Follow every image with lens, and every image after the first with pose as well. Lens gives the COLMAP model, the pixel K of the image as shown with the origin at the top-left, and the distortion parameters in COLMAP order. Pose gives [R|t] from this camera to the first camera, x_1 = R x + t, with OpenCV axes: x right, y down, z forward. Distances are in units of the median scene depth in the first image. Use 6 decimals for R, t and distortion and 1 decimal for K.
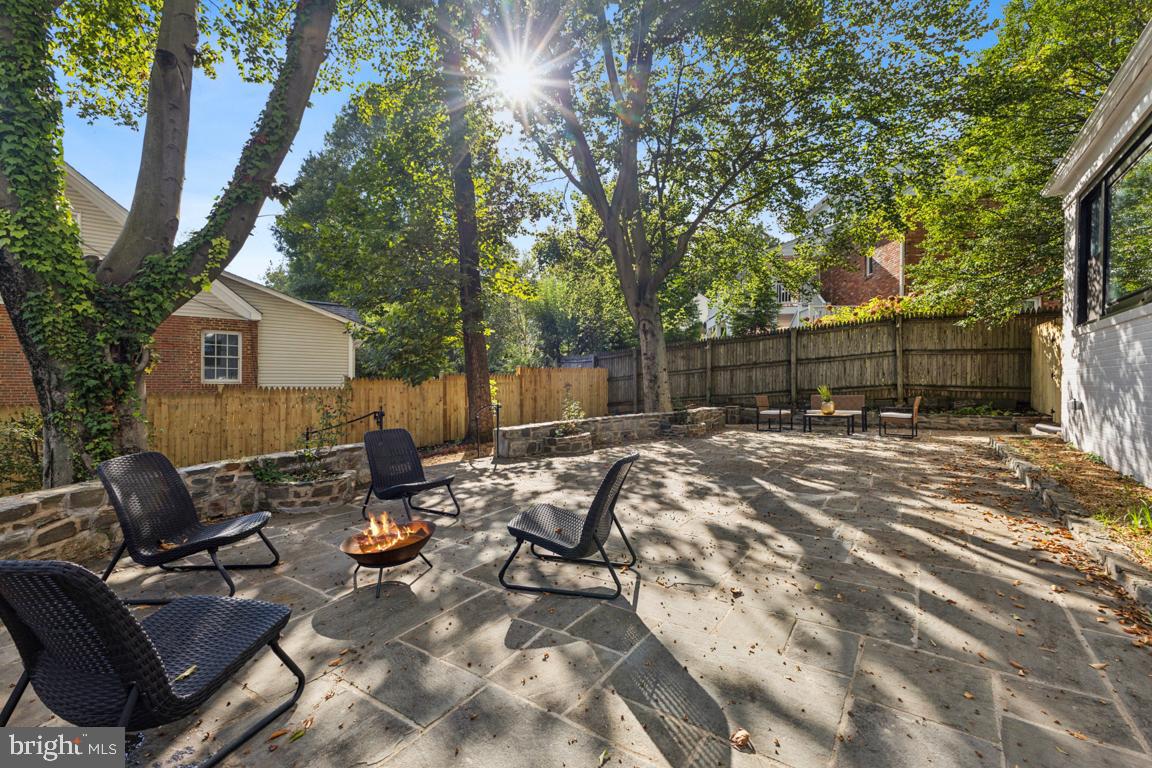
lens RADIAL K [[510.6, 0, 581.5], [0, 510.6, 386.9], [0, 0, 1]] dist [0.009472, -0.003186]
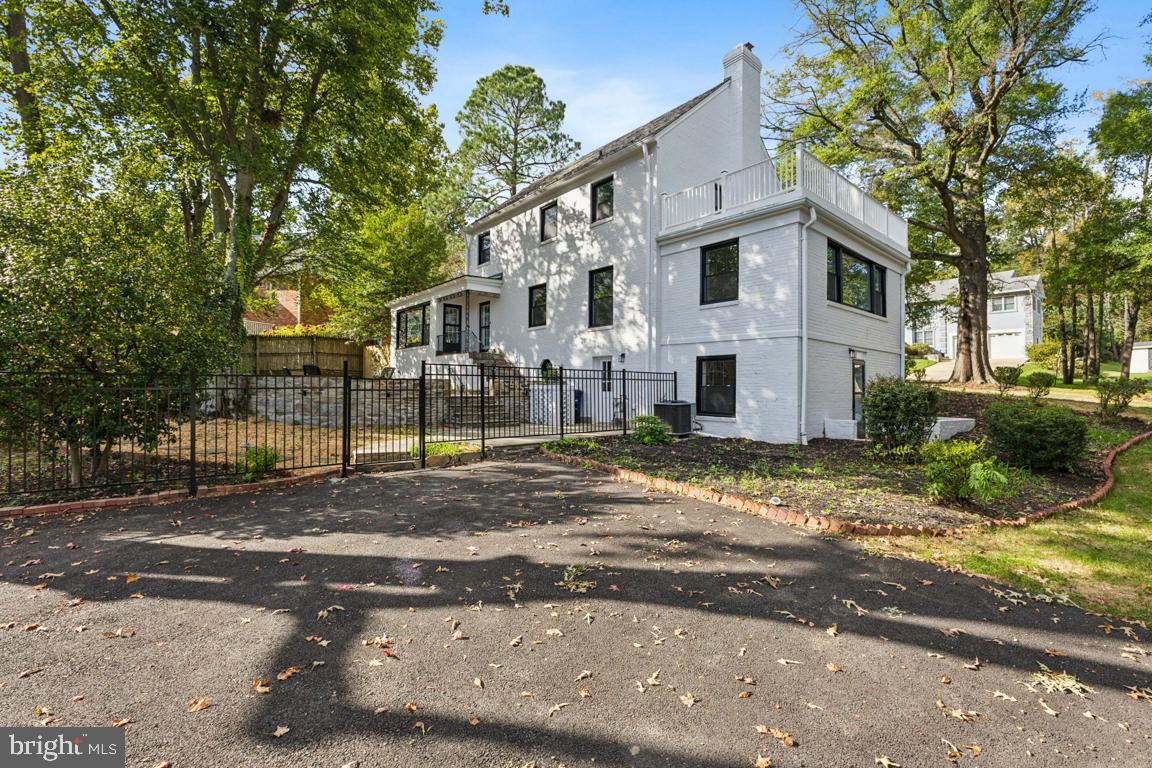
lens RADIAL K [[510.6, 0, 576.3], [0, 510.6, 392.5], [0, 0, 1]] dist [0.009472, -0.003186]
pose [[0.268918, 0.002641, 0.963159, -1.251629], [0.001190, 0.999995, -0.003074, 0.112045], [-0.963162, 0.001973, 0.268913, -0.661166]]
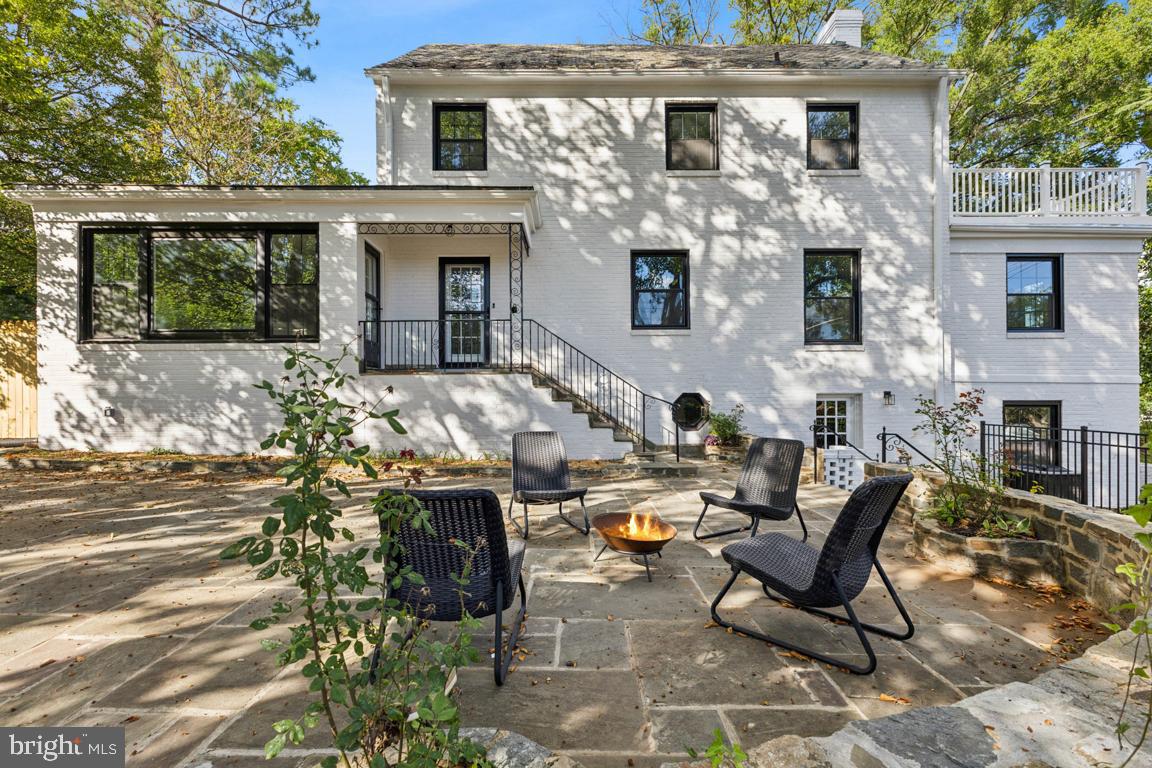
lens RADIAL K [[510.6, 0, 577.0], [0, 510.6, 396.3], [0, 0, 1]] dist [0.009472, -0.003186]
pose [[-0.559601, 0.010627, 0.828694, -0.343811], [0.015922, 0.999871, -0.002070, 0.010379], [-0.828609, 0.012036, -0.559698, 0.476588]]
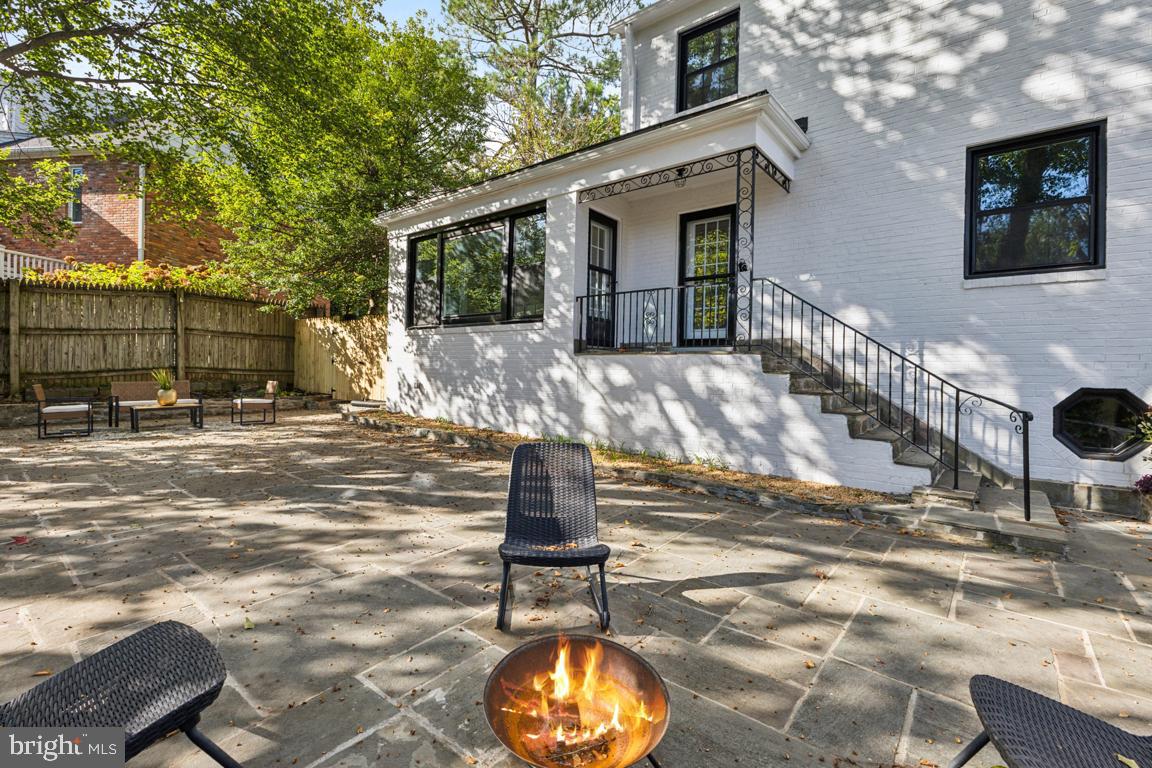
lens RADIAL K [[510.6, 0, 575.3], [0, 510.6, 371.4], [0, 0, 1]] dist [0.009472, -0.003186]
pose [[0.078636, -0.001445, 0.996902, -0.246471], [-0.008142, 0.999965, 0.002092, -0.005425], [-0.996870, -0.008281, 0.078621, 0.284861]]
